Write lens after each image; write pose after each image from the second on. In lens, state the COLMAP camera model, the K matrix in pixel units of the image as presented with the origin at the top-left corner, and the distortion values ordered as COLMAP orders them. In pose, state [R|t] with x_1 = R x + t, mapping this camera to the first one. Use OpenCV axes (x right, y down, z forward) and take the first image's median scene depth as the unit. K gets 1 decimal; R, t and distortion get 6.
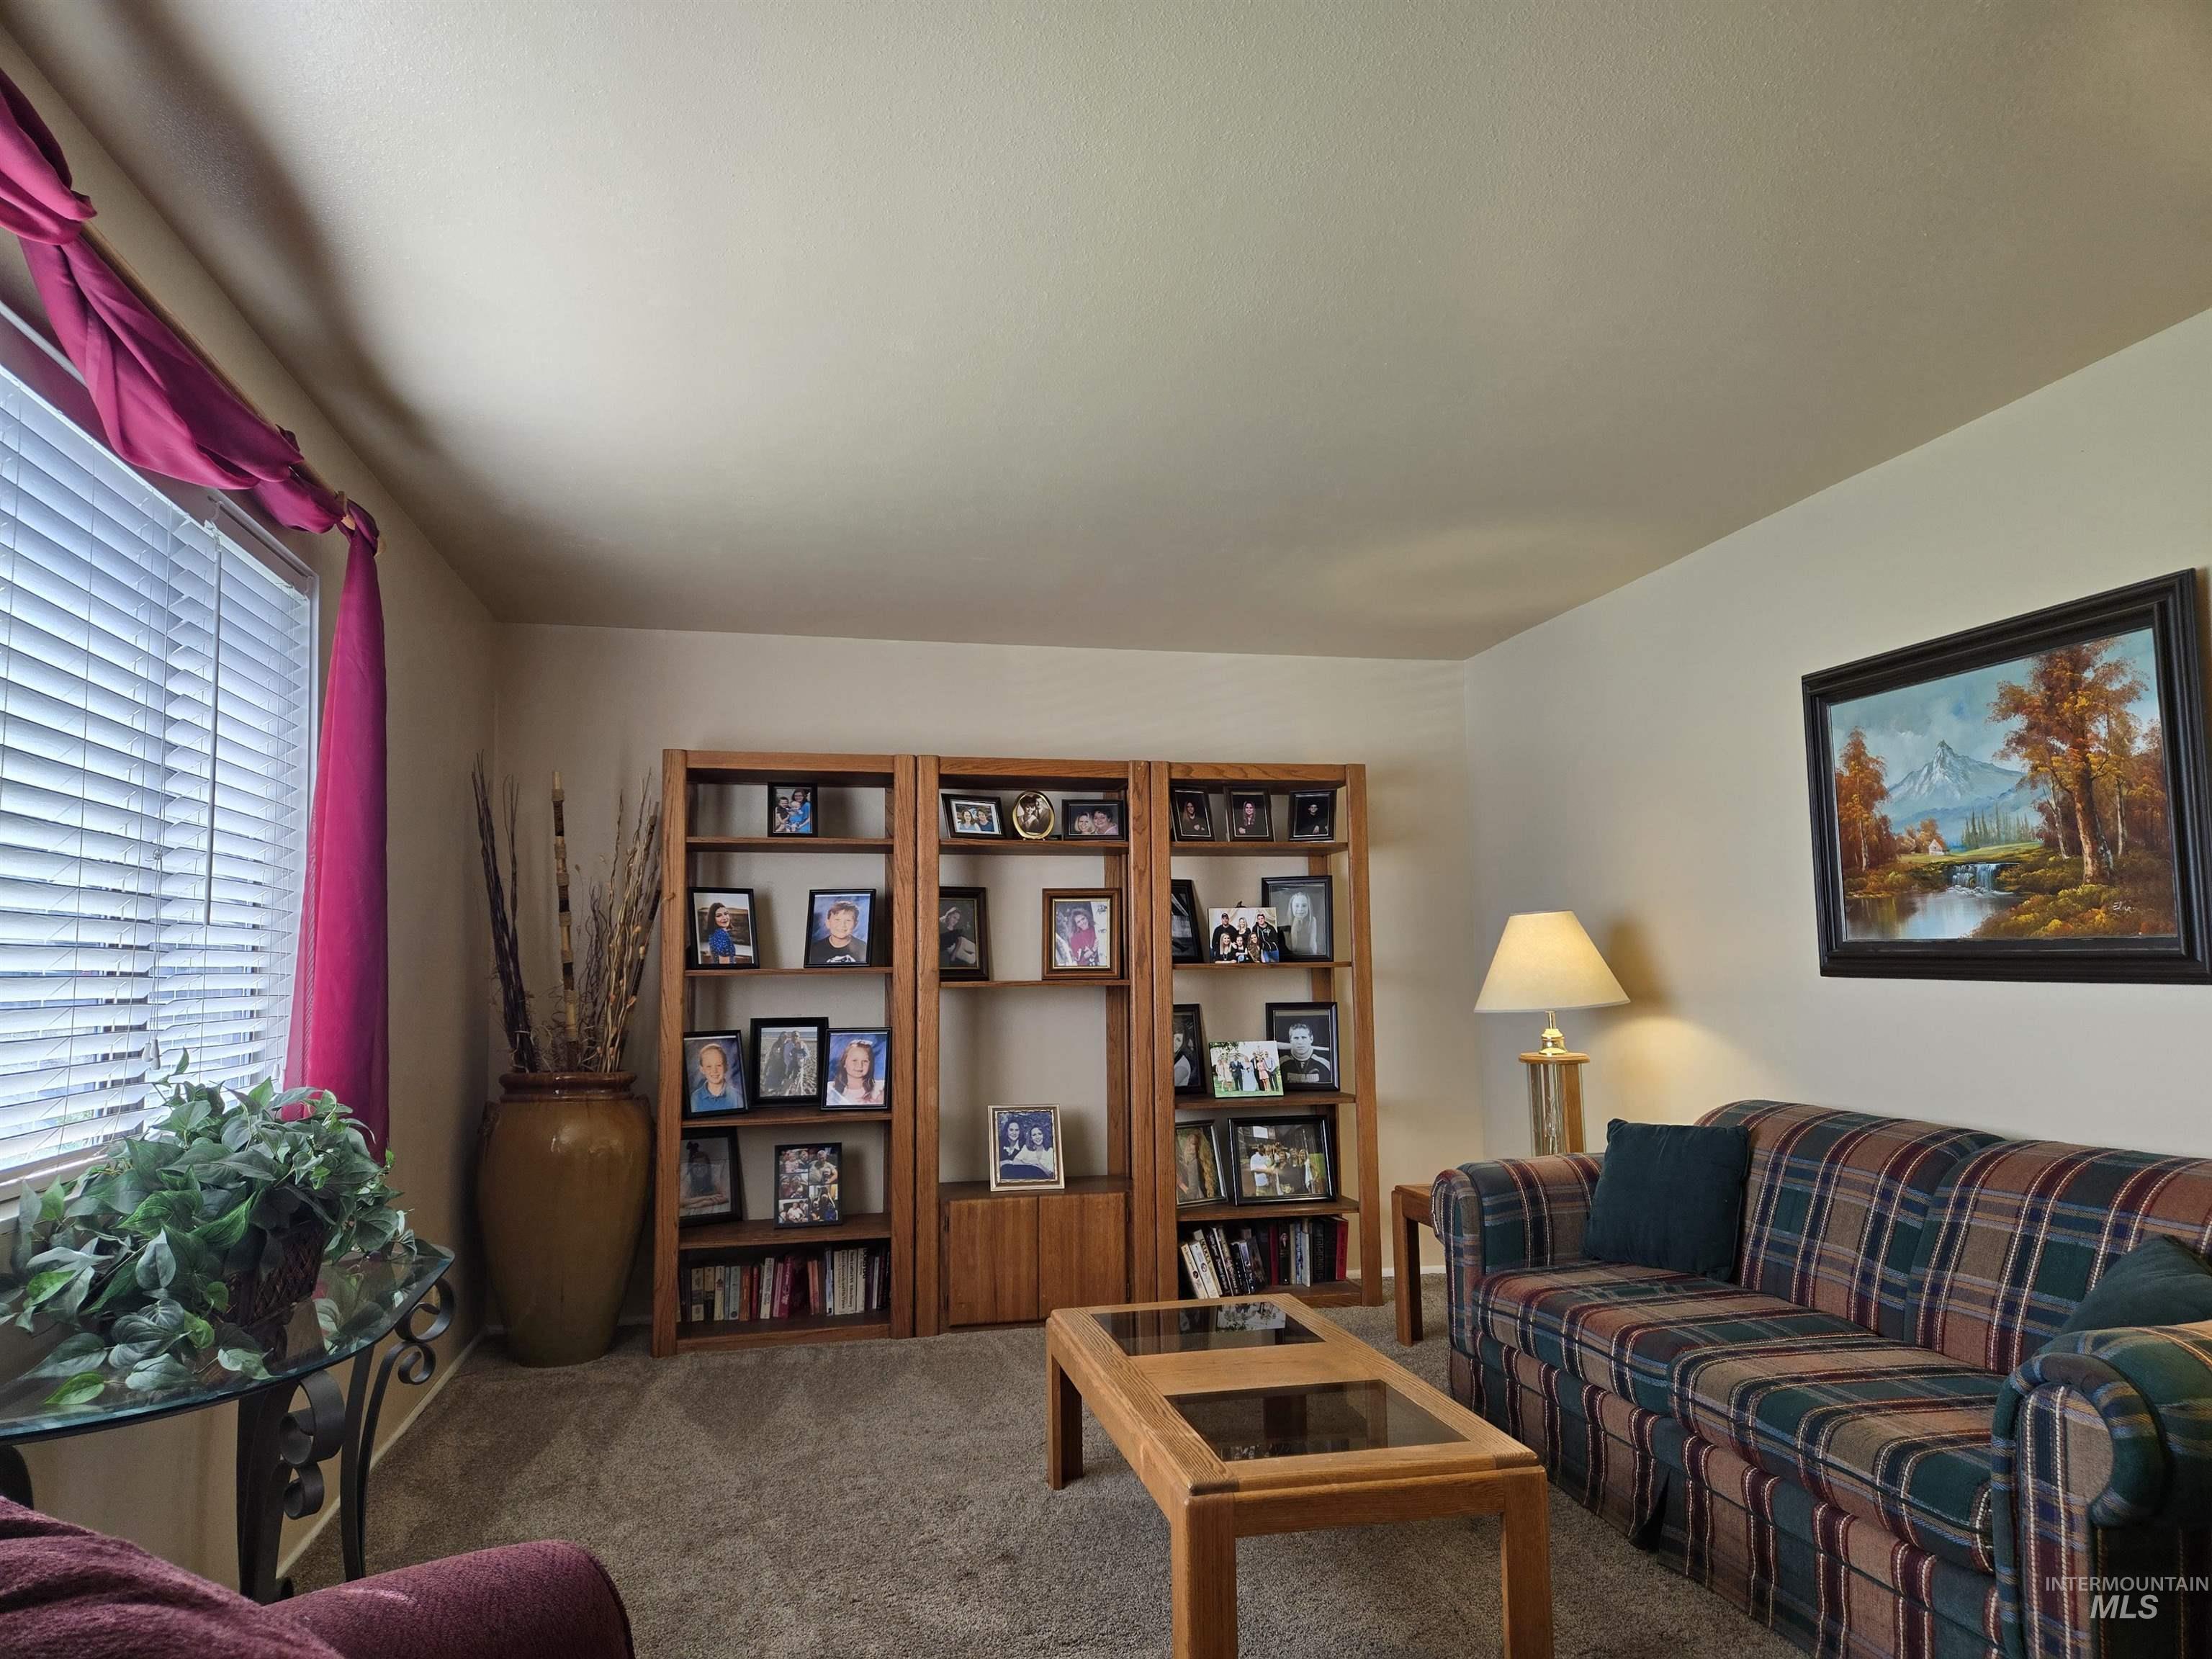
lens RADIAL K [[1466.2, 0, 1106.0], [0, 1466.2, 829.5], [0, 0, 1]] dist [0.089428, -0.075158]
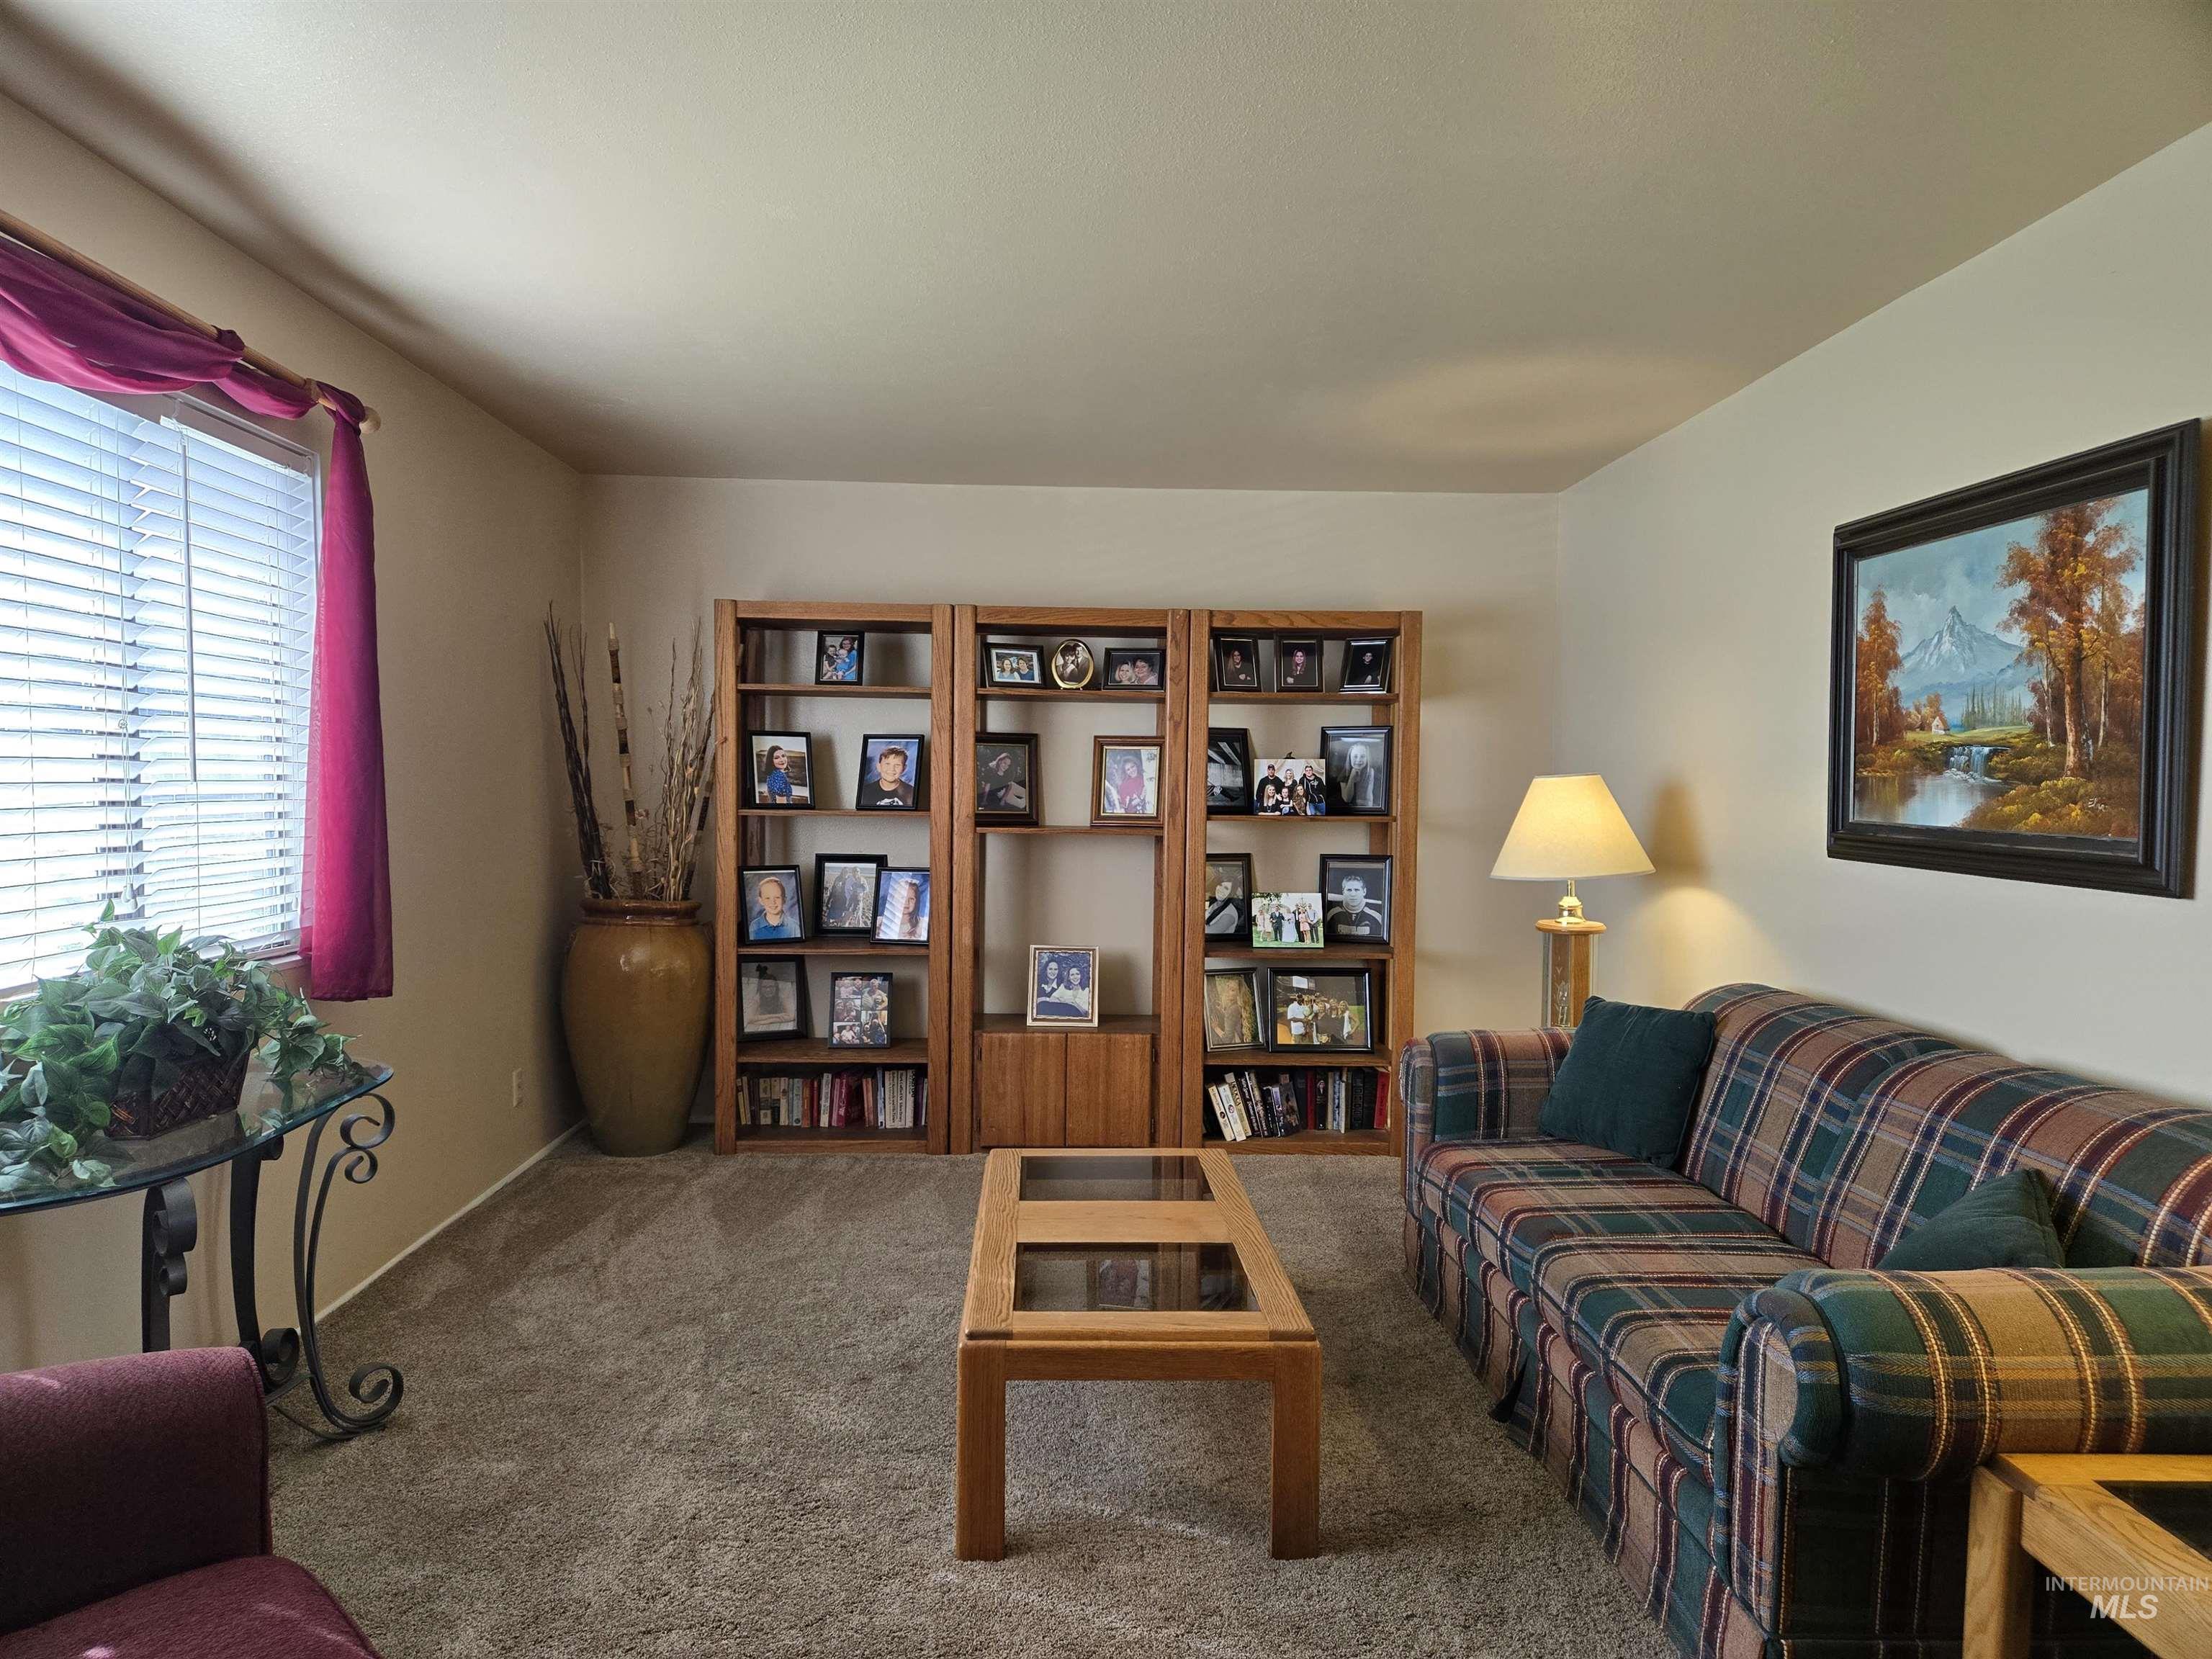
lens RADIAL K [[1472.9, 0, 1082.1], [0, 1472.9, 829.6], [0, 0, 1]] dist [0.089615, -0.077625]
pose [[0.980981, 0.029956, -0.191779, 0.168521], [-0.005068, 0.991636, 0.128969, -0.030418], [0.194038, -0.125544, 0.972928, 0.004912]]
